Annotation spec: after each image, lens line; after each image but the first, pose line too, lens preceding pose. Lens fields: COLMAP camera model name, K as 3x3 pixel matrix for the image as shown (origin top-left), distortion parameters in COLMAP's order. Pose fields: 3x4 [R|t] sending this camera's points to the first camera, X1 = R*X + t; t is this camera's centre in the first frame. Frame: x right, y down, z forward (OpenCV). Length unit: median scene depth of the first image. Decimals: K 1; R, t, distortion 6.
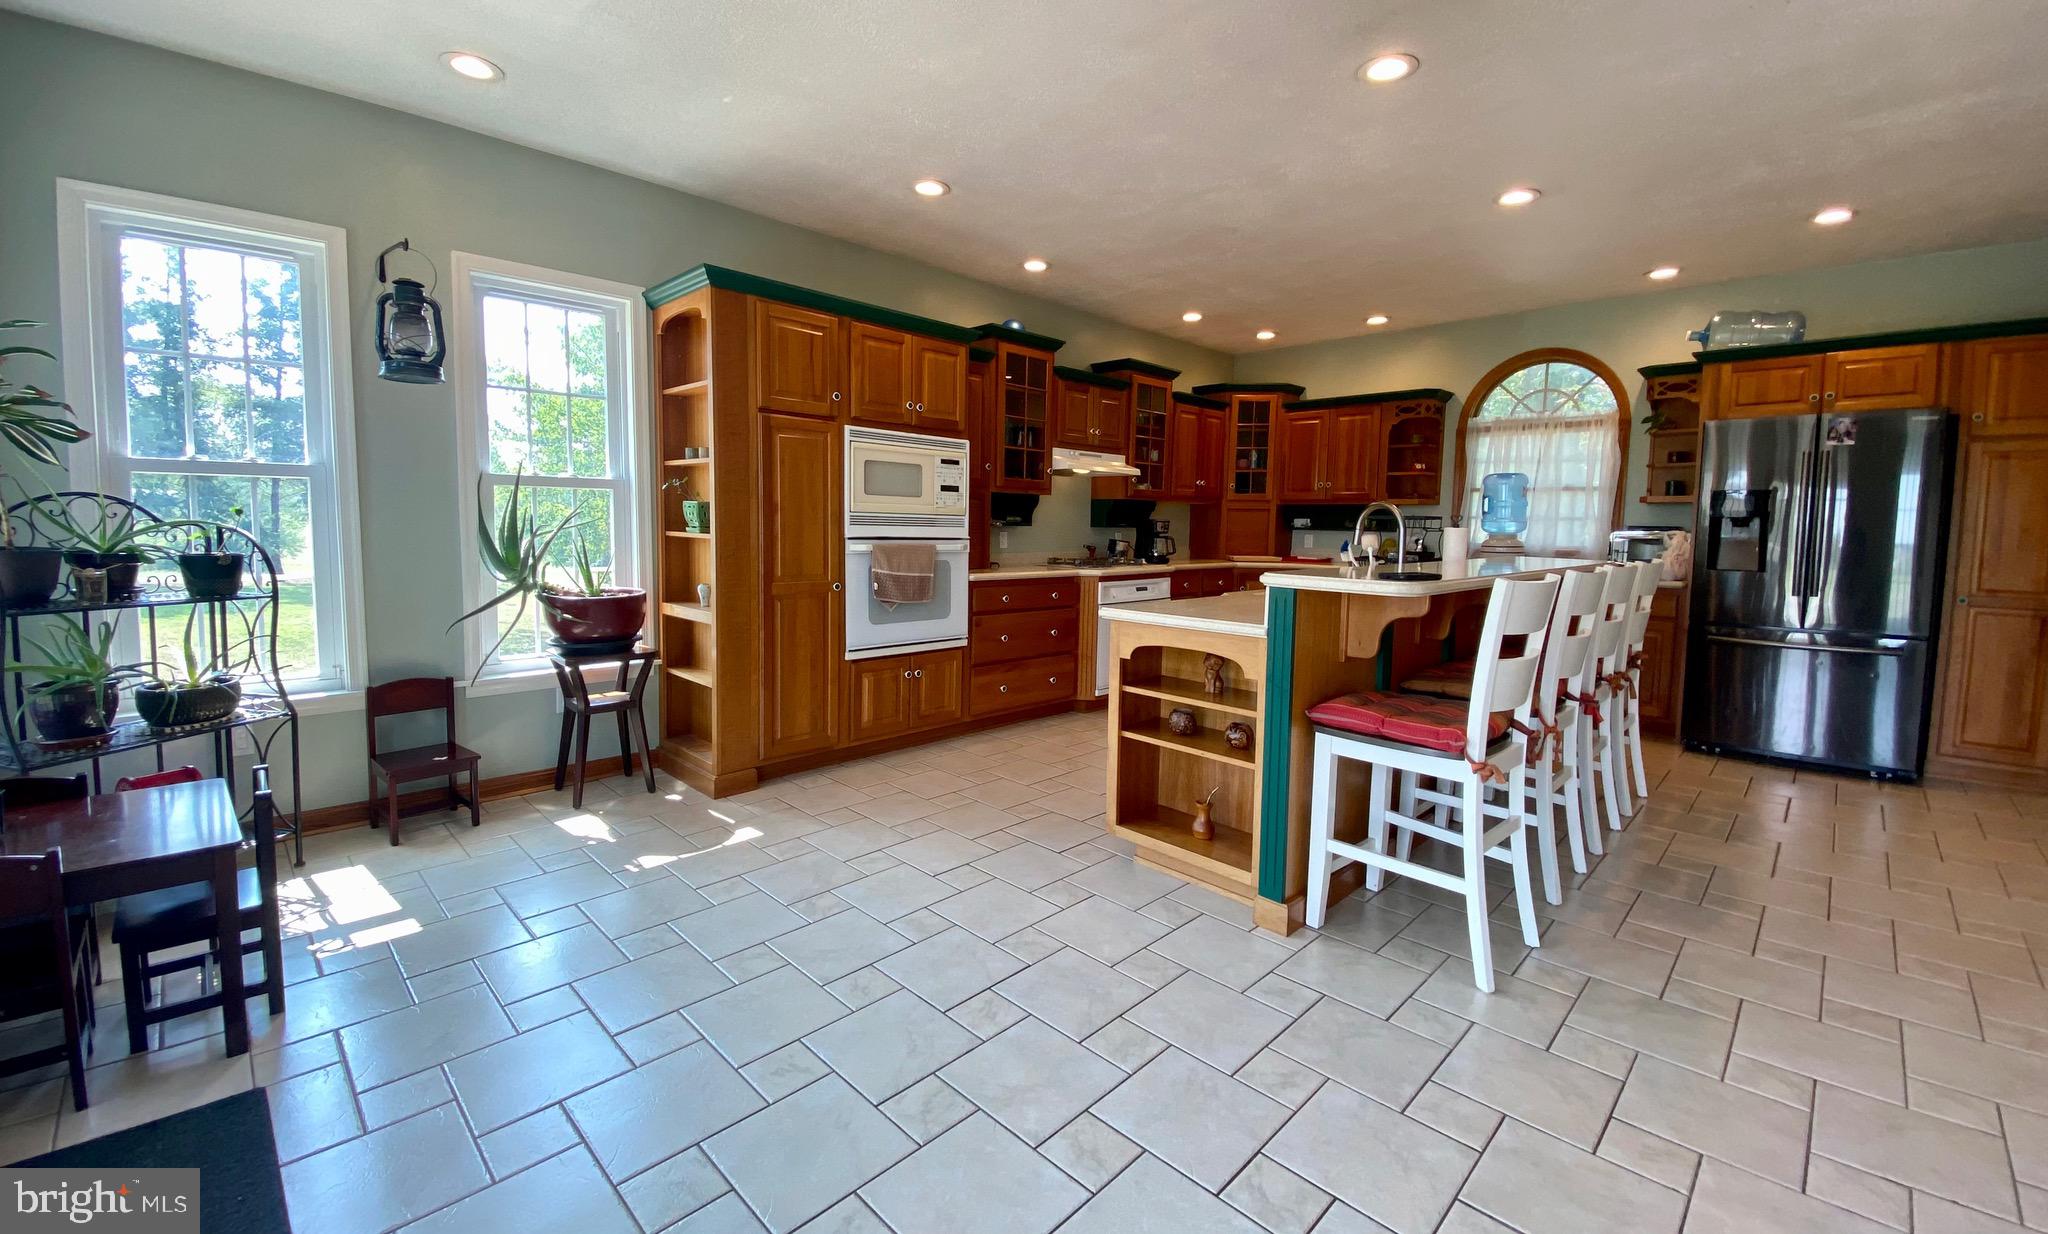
lens RADIAL K [[818.0, 0, 1018.1], [0, 818.0, 586.1], [0, 0, 1]] dist [0.000821, -0.008014]
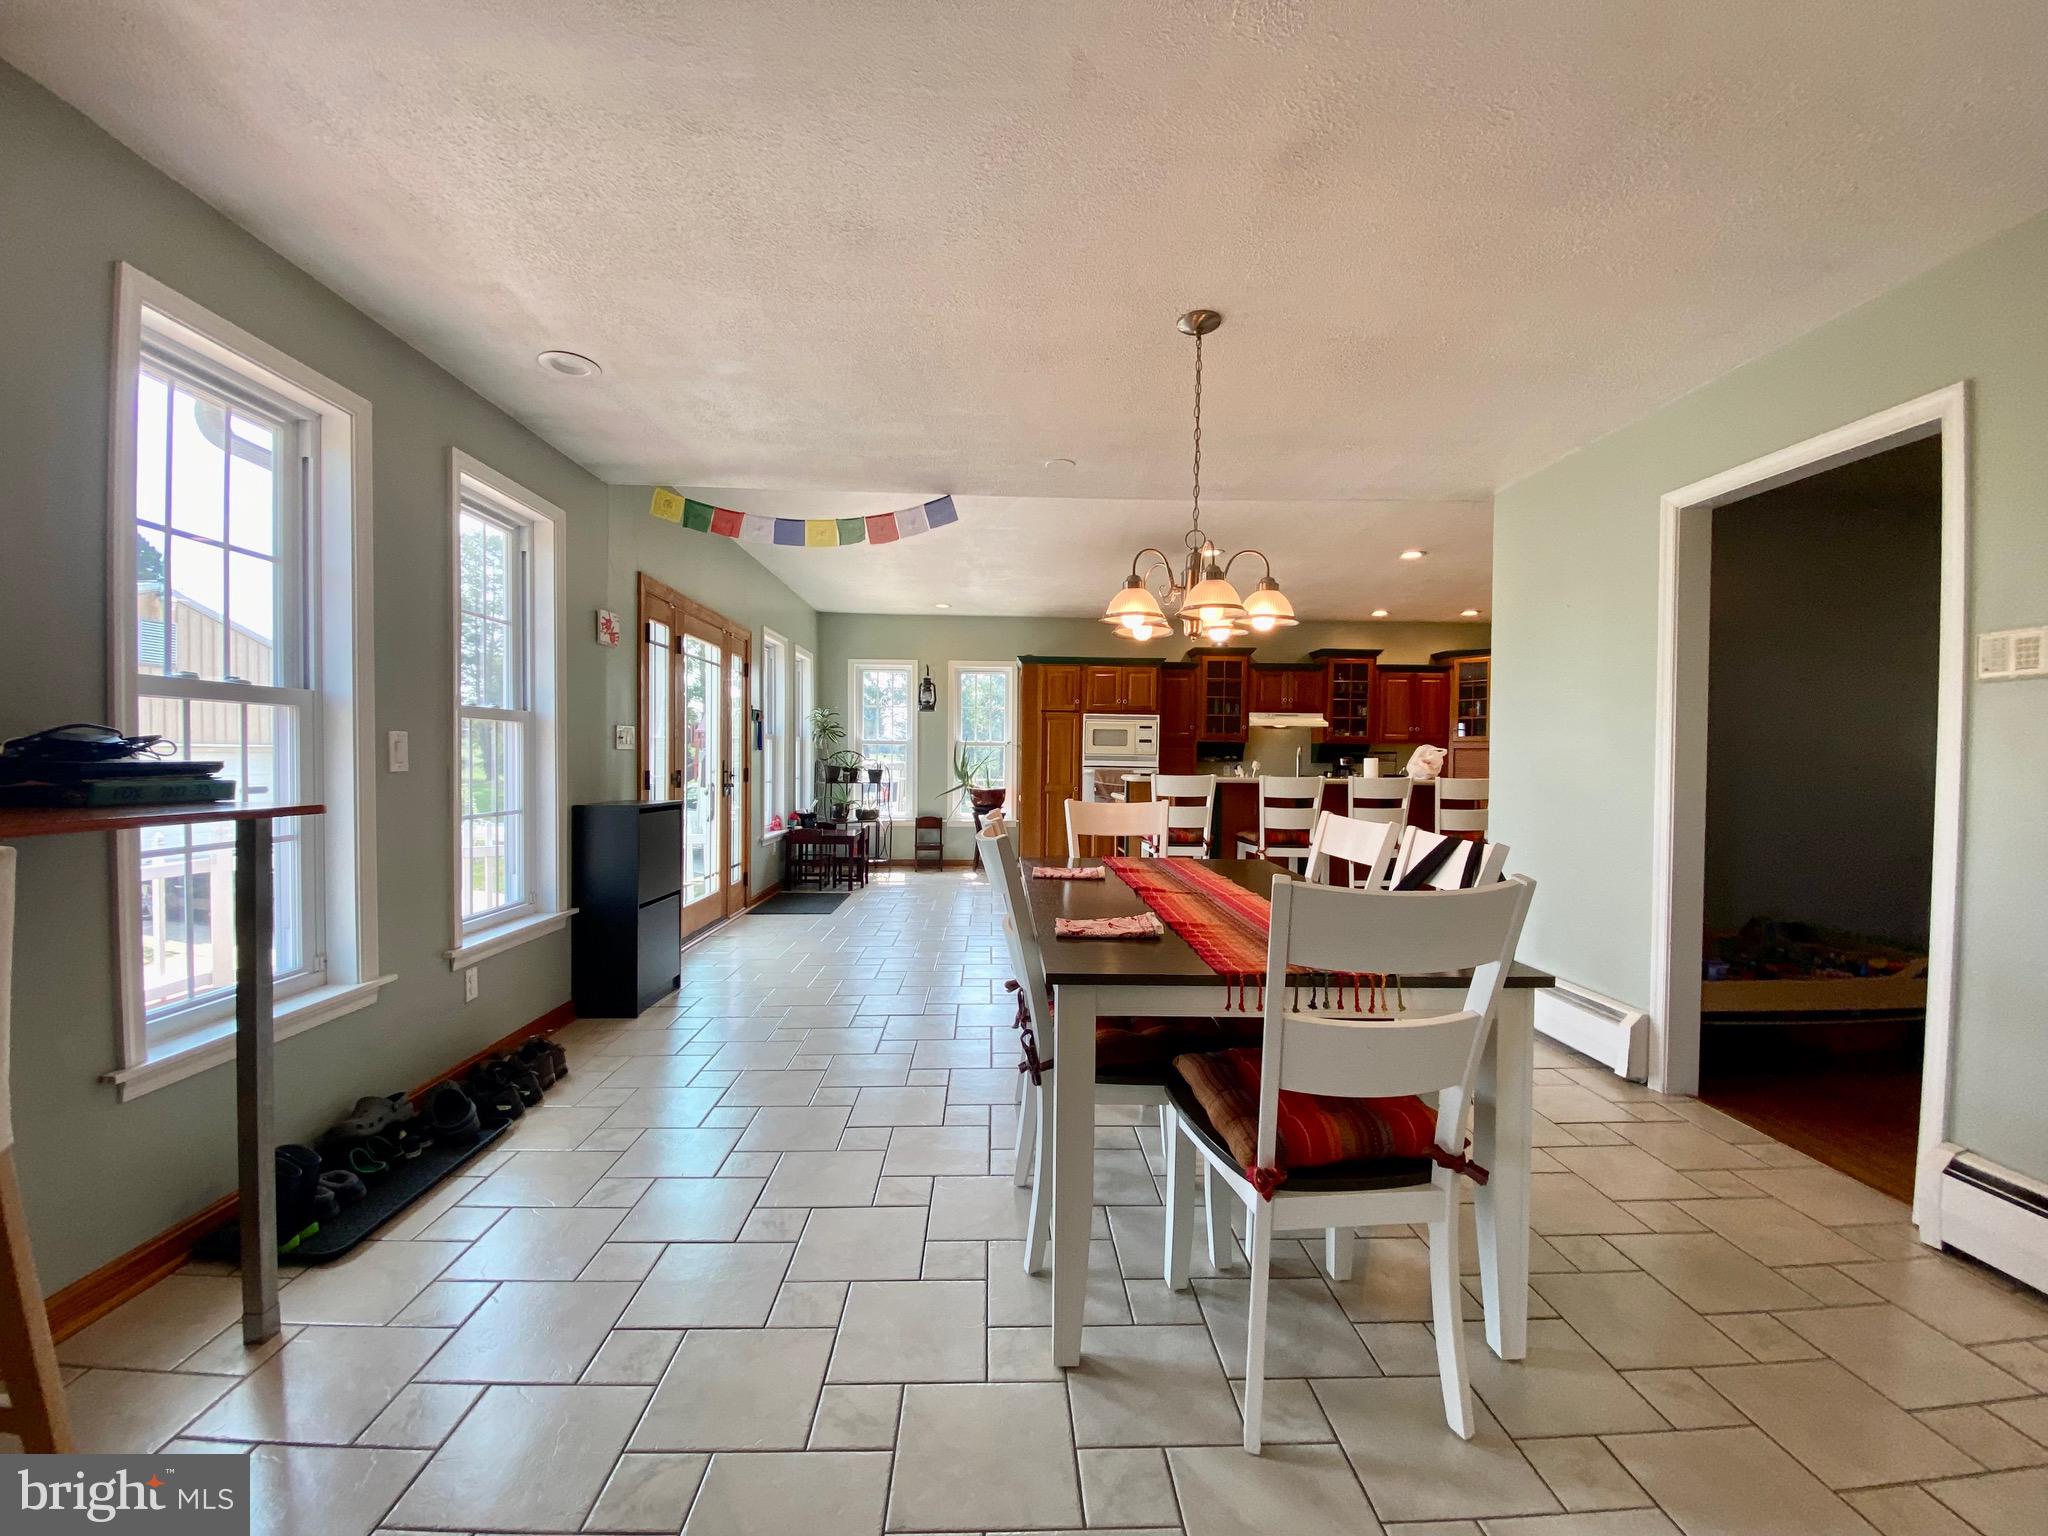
lens RADIAL K [[794.5, 0, 1020.3], [0, 794.5, 776.1], [0, 0, 1]] dist [0.039411, -0.000045]
pose [[0.728391, 0.000459, -0.685161, 1.125380], [-0.051694, 0.997186, -0.054288, 0.090609], [0.683209, 0.074962, 0.726365, -0.636956]]
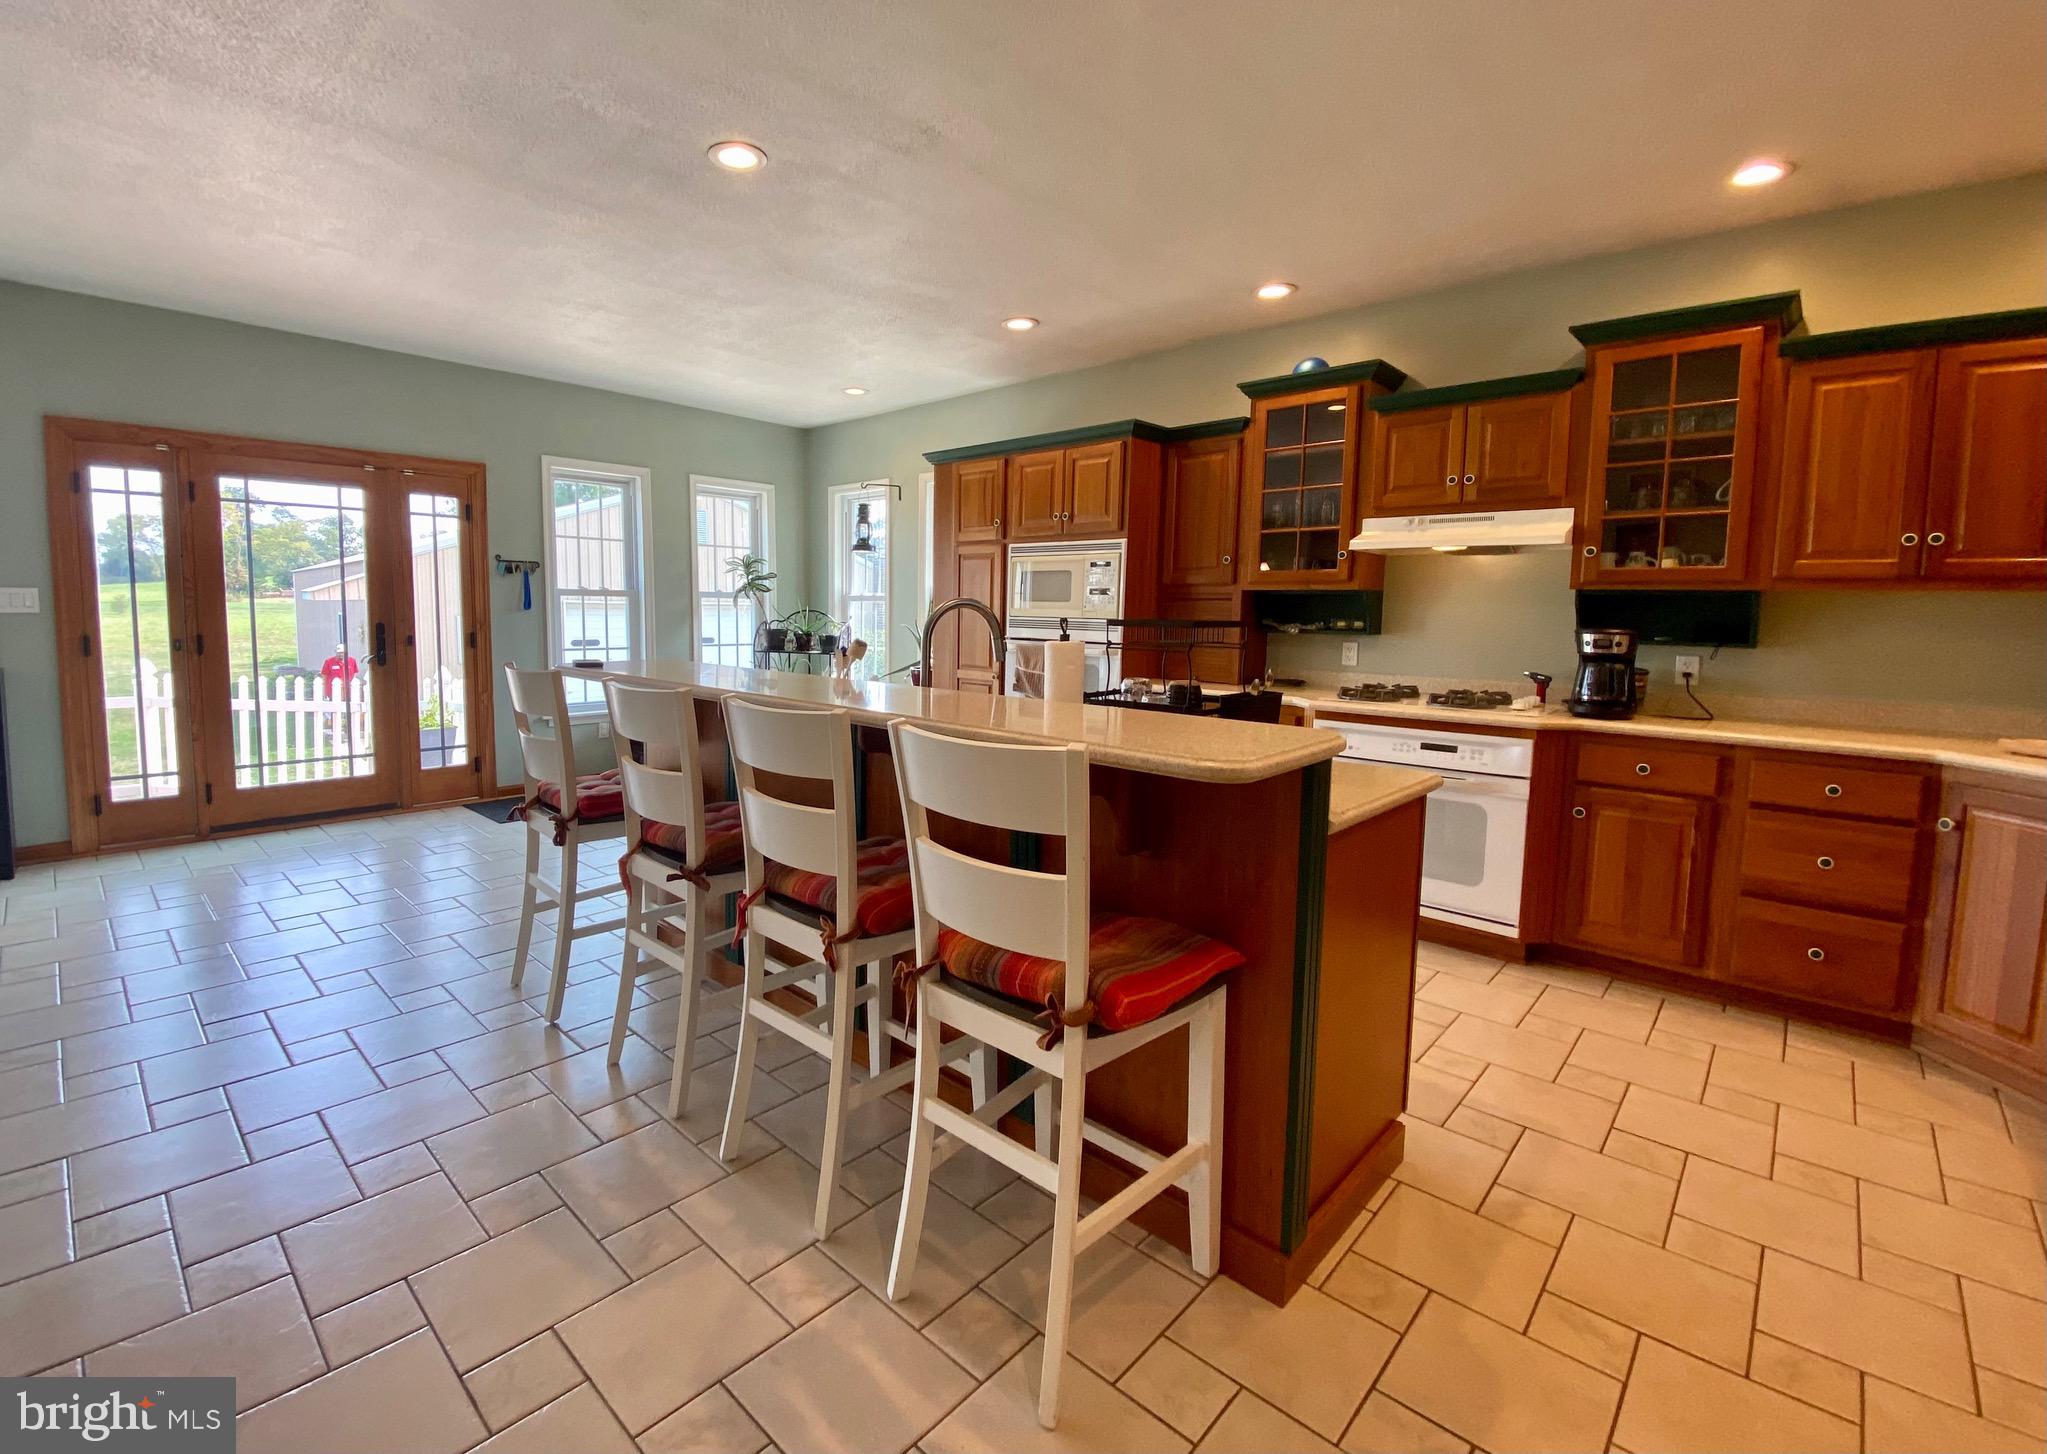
lens RADIAL K [[887.6, 0, 952.5], [0, 887.6, 688.1], [0, 0, 1]] dist [-0.004099, -0.006433]
pose [[0.015600, 0.072477, -0.997248, 1.114133], [-0.092191, 0.993225, 0.070742, -0.072864], [0.995619, 0.090833, 0.022175, 0.923888]]
